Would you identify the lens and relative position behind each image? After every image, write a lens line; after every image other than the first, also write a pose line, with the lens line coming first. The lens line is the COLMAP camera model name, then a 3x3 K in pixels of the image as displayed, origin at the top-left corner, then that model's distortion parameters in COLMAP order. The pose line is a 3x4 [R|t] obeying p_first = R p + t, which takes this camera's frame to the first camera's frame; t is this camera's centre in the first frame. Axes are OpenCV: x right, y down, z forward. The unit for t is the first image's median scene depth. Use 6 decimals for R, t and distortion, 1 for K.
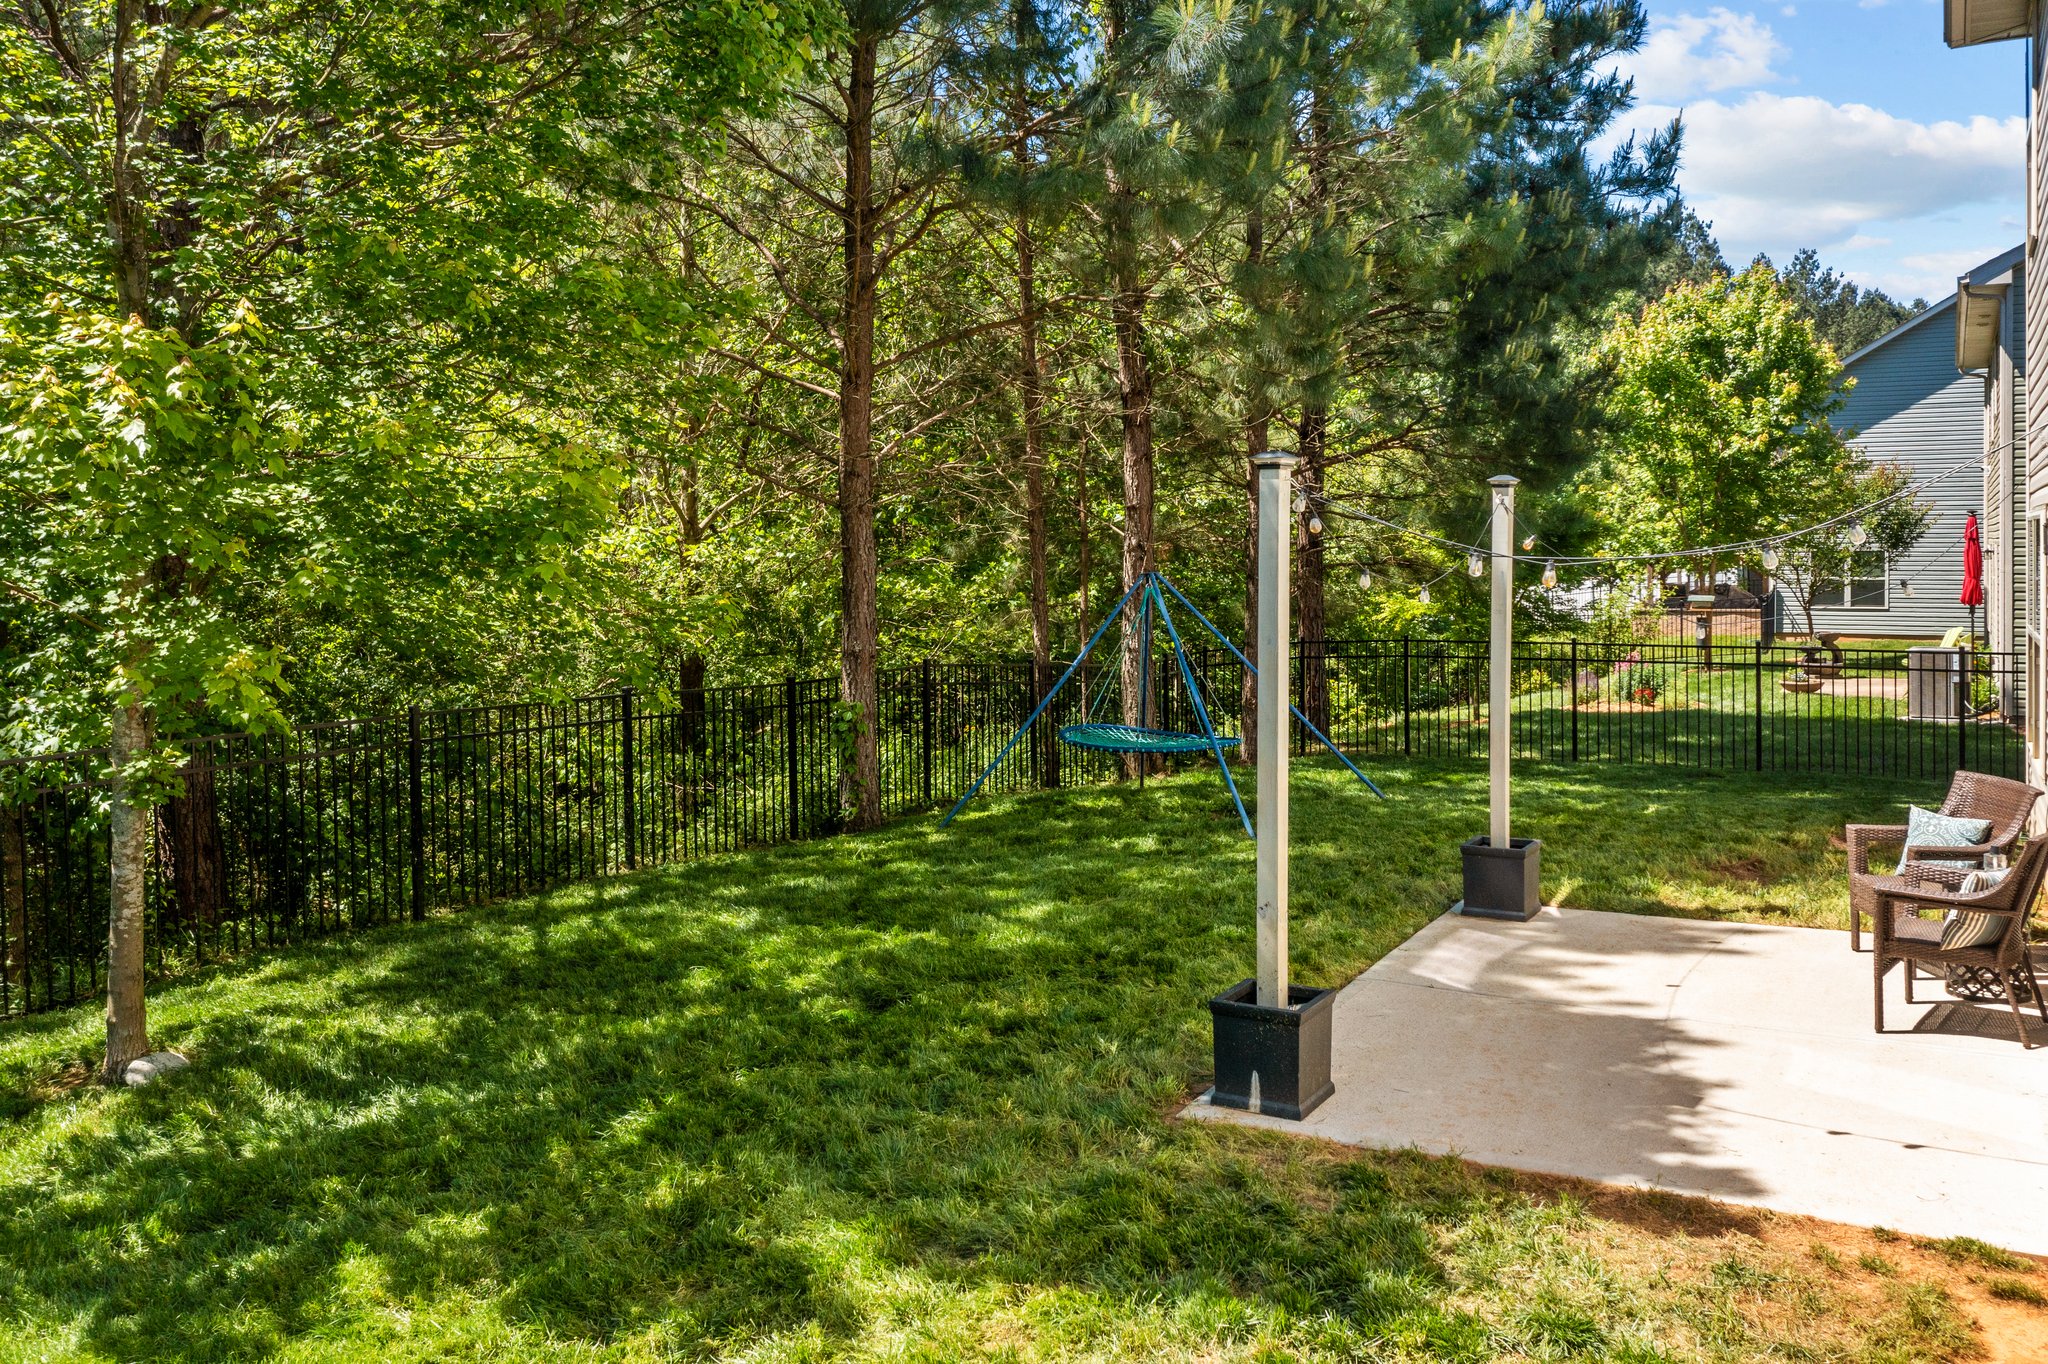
lens RADIAL K [[1633.3, 0, 1012.9], [0, 1633.3, 660.0], [0, 0, 1]] dist [-0.014050, 0.003290]
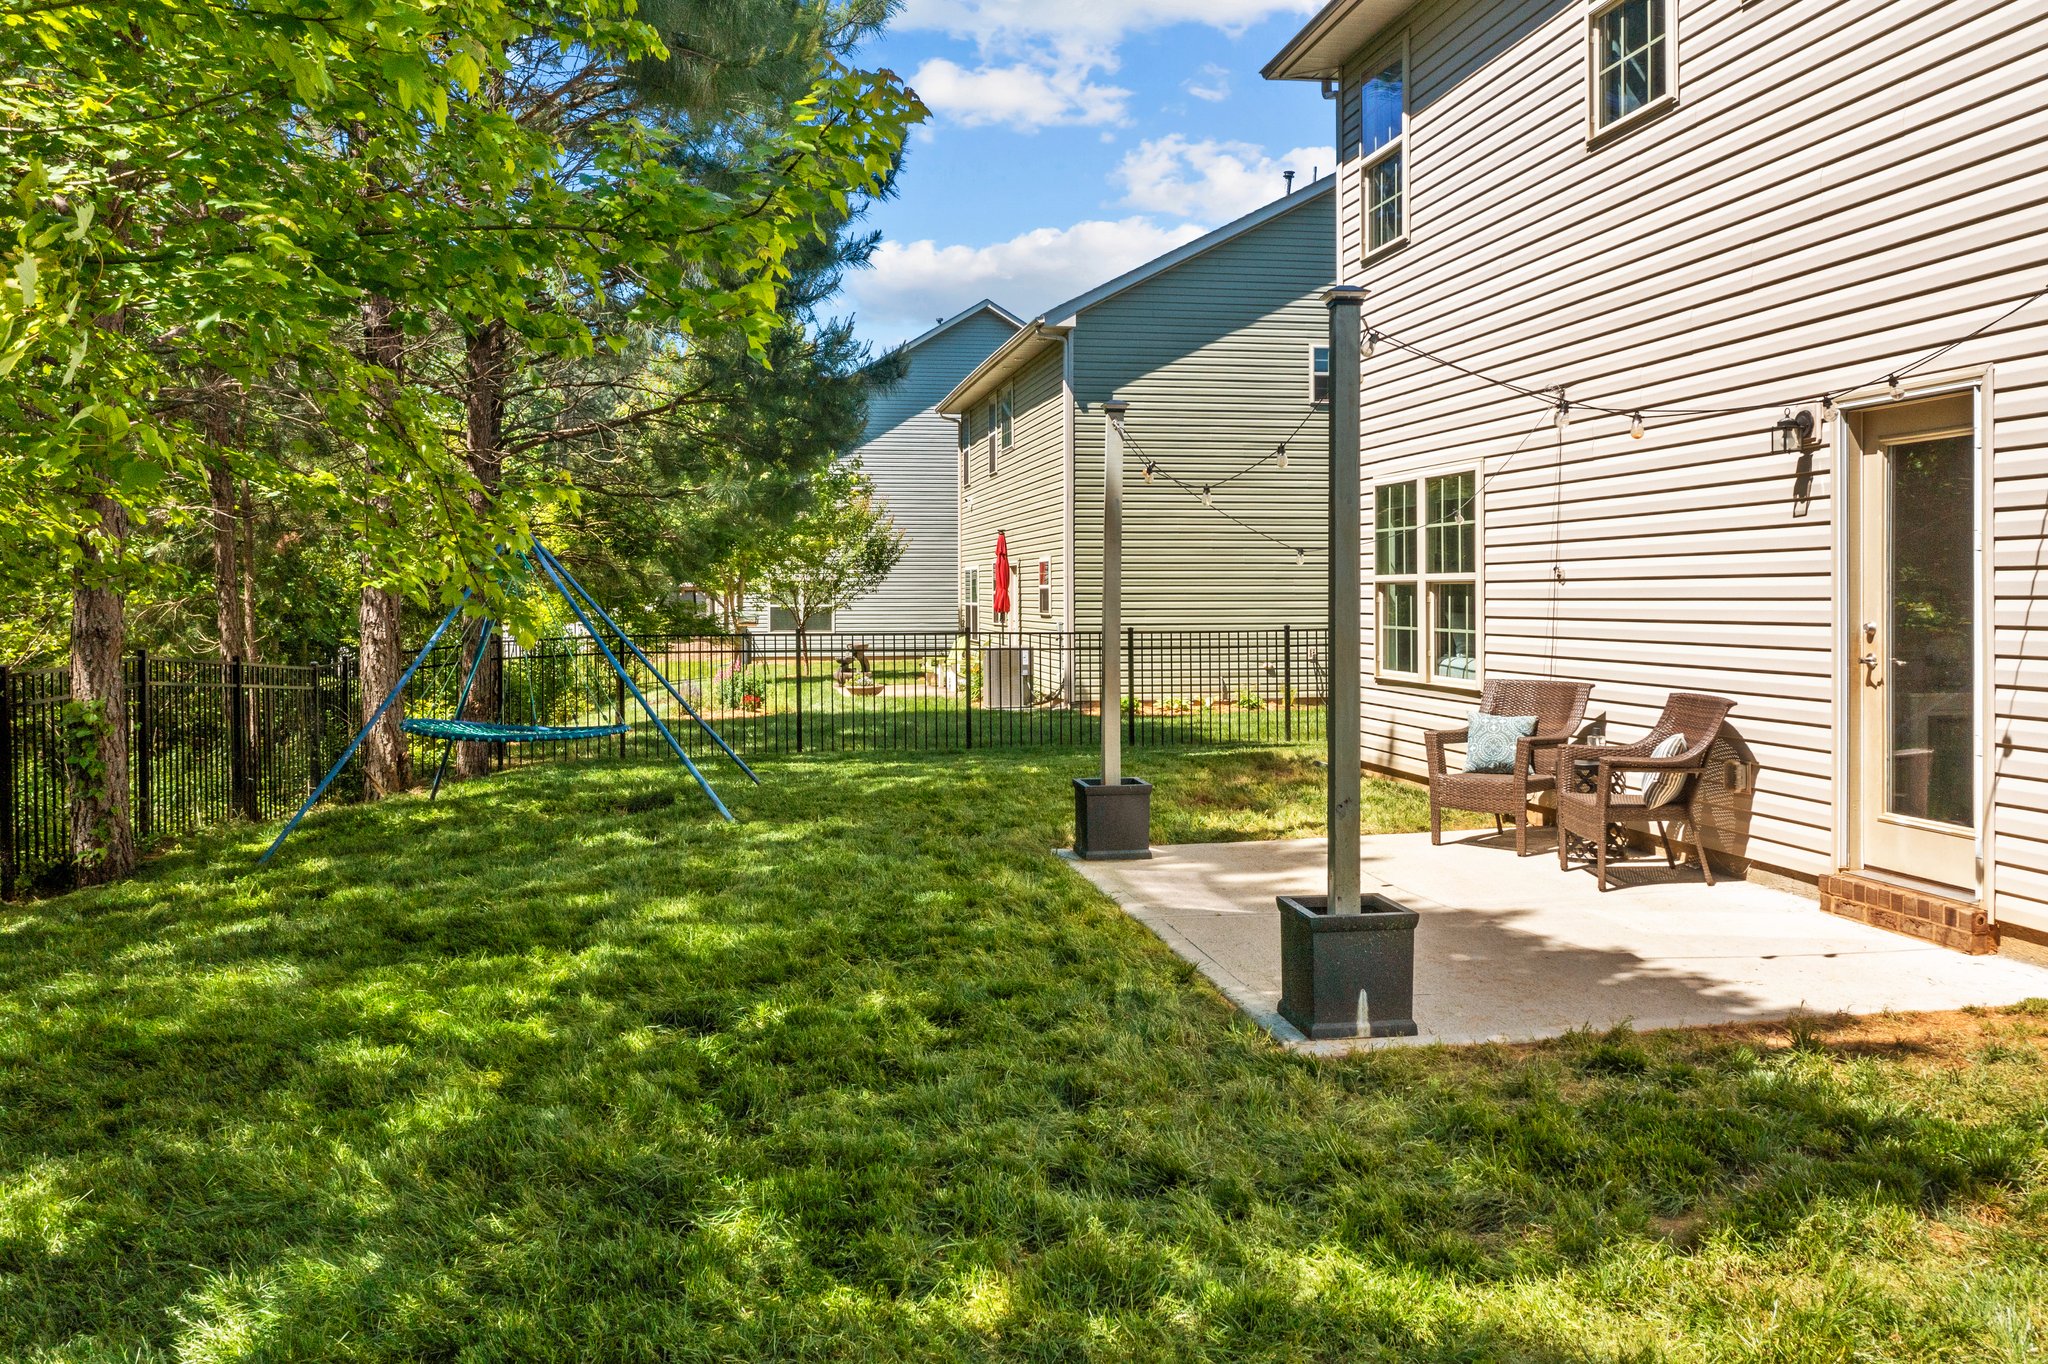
lens RADIAL K [[1630.7, 0, 1021.1], [0, 1630.7, 636.3], [0, 0, 1]] dist [-0.006497, -0.003952]
pose [[0.768204, -0.009915, 0.640129, -0.486349], [0.039857, 0.998681, -0.032363, 0.074266], [-0.638964, 0.050375, 0.767586, 0.387094]]
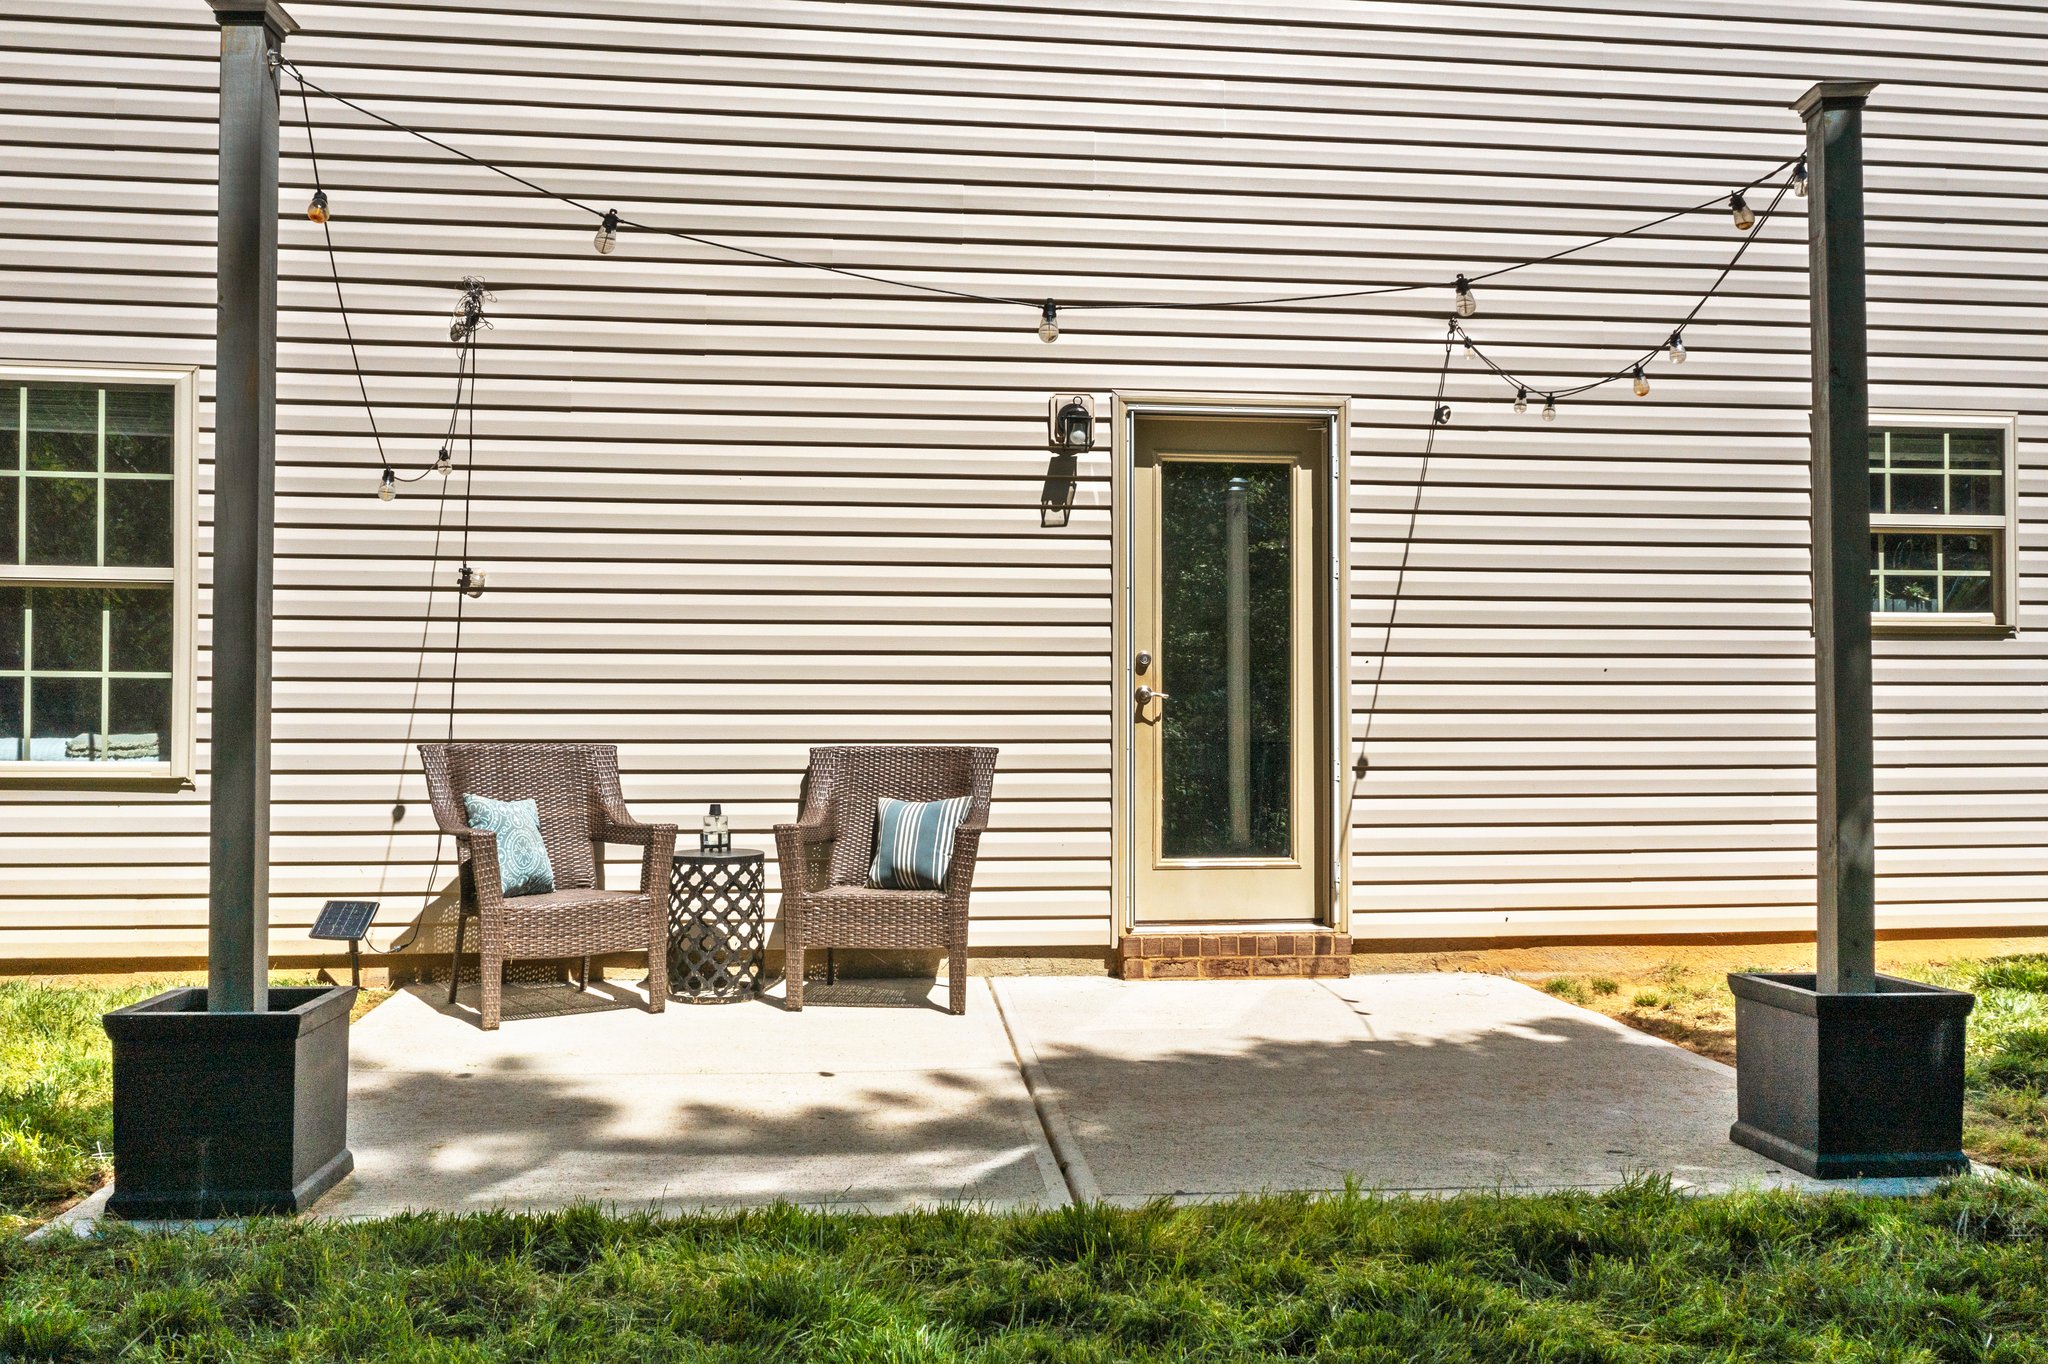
lens RADIAL K [[1635.3, 0, 1015.1], [0, 1635.3, 684.5], [0, 0, 1]] dist [-0.010378, 0.001582]
pose [[-0.598638, 0.011843, 0.800932, -0.128838], [0.055425, 0.998107, 0.026667, 0.044101], [-0.799100, 0.060356, -0.598161, 1.438469]]
